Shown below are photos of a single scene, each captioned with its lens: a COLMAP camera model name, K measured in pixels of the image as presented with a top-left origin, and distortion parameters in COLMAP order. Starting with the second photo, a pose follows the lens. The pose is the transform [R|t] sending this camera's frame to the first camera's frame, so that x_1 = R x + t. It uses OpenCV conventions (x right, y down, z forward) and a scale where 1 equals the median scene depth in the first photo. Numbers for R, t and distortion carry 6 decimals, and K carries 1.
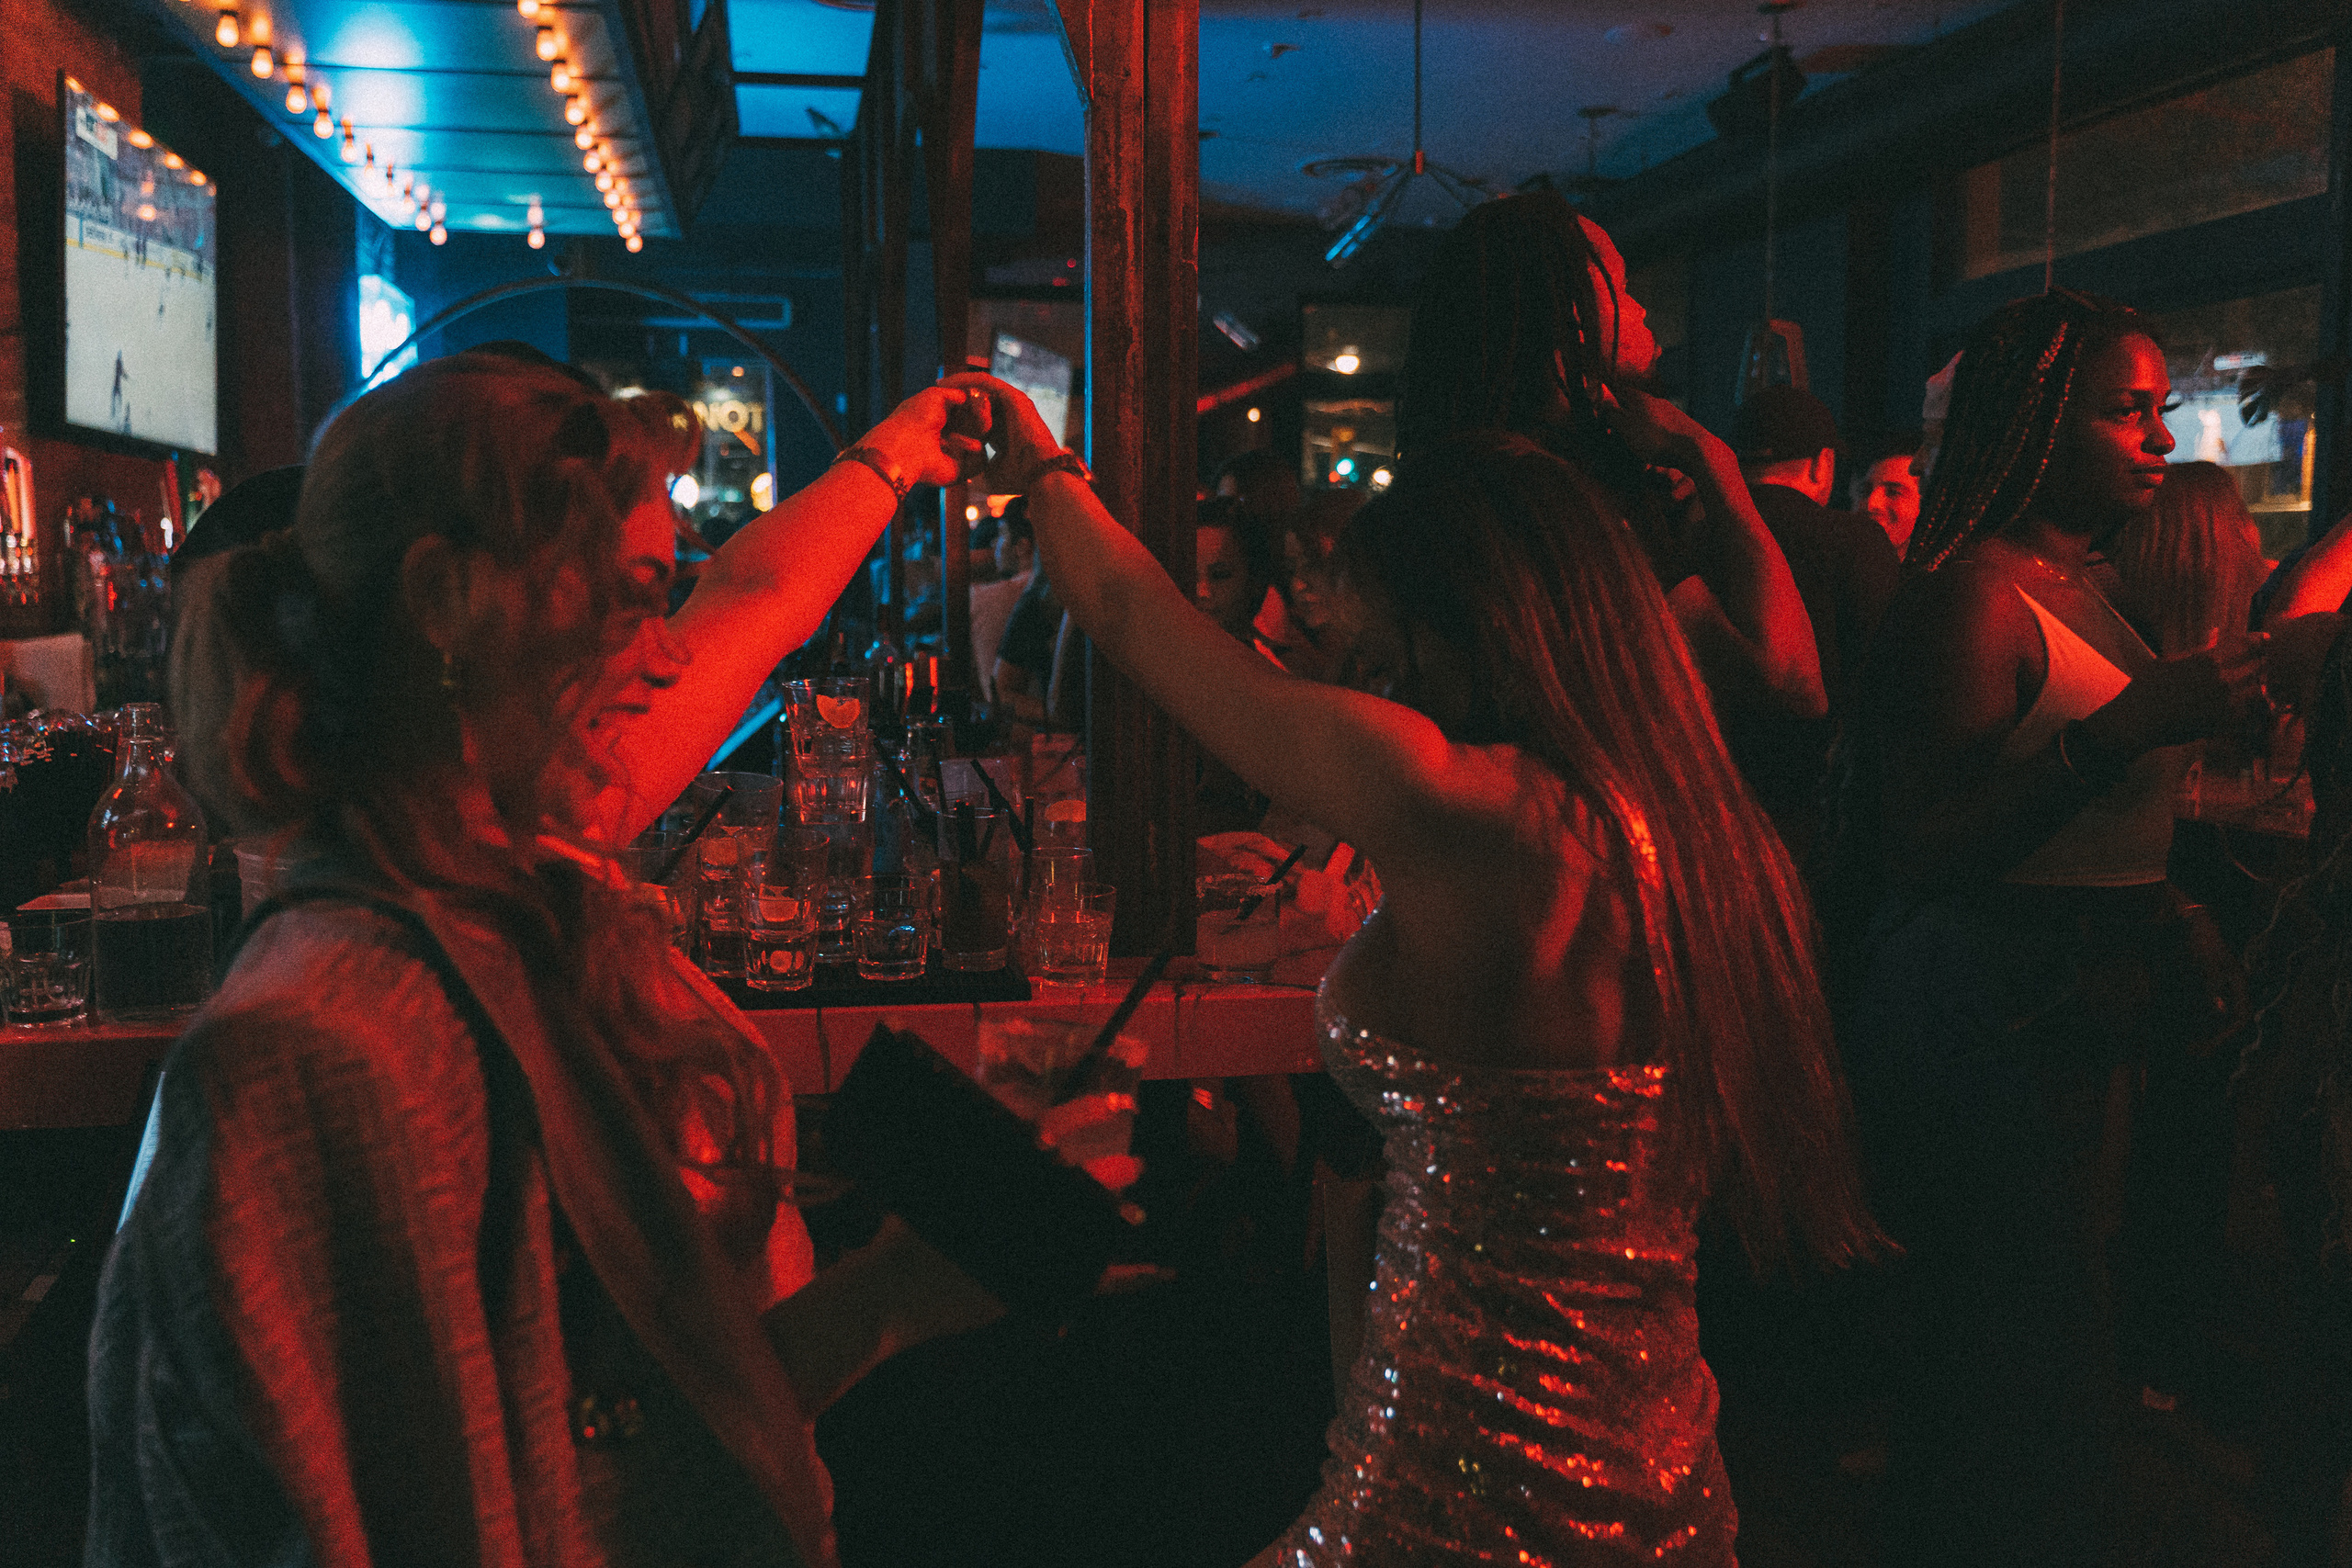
lens RADIAL K [[1905.5, 0, 1176.0], [0, 1905.5, 784.0], [0, 0, 1]] dist [0.006292, 0.003566]
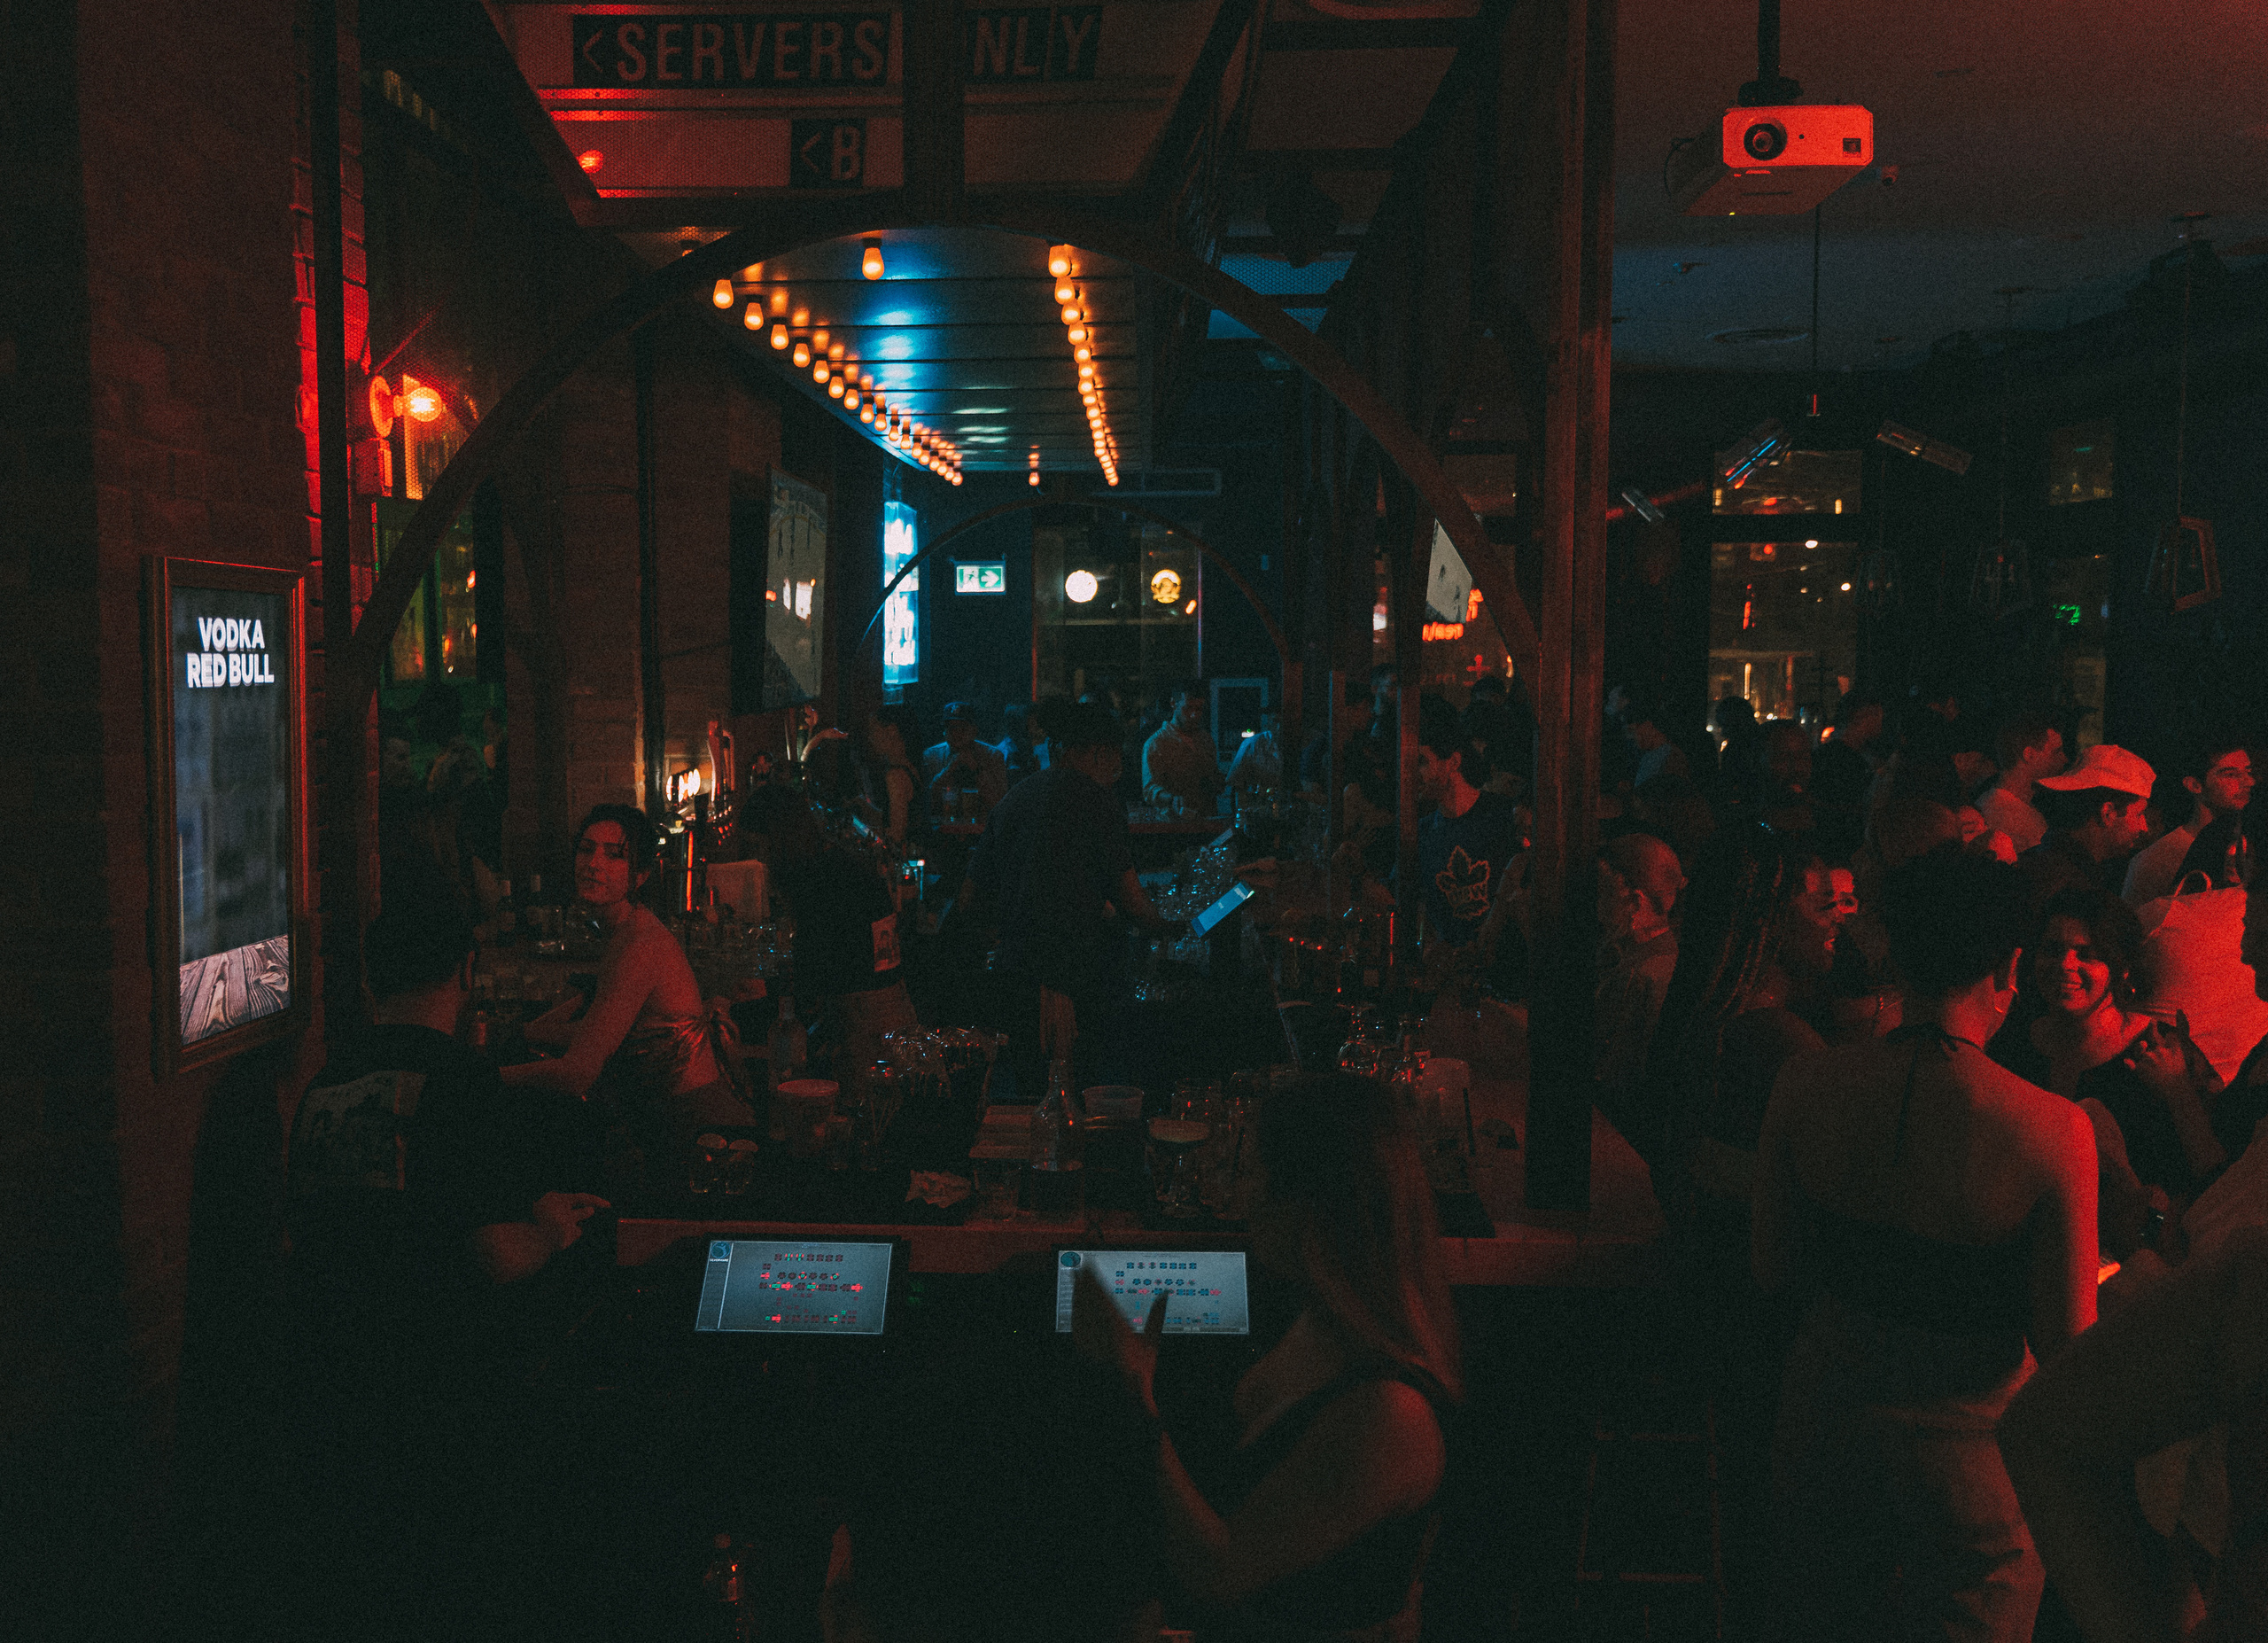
lens RADIAL K [[1929.9, 0, 1134.0], [0, 1929.9, 821.5], [0, 0, 1]] dist [-0.011143, -0.004086]
pose [[0.974581, 0.023142, -0.222836, -0.001708], [-0.030843, 0.999039, -0.031141, -0.034273], [0.221902, 0.037223, 0.974358, -0.139989]]
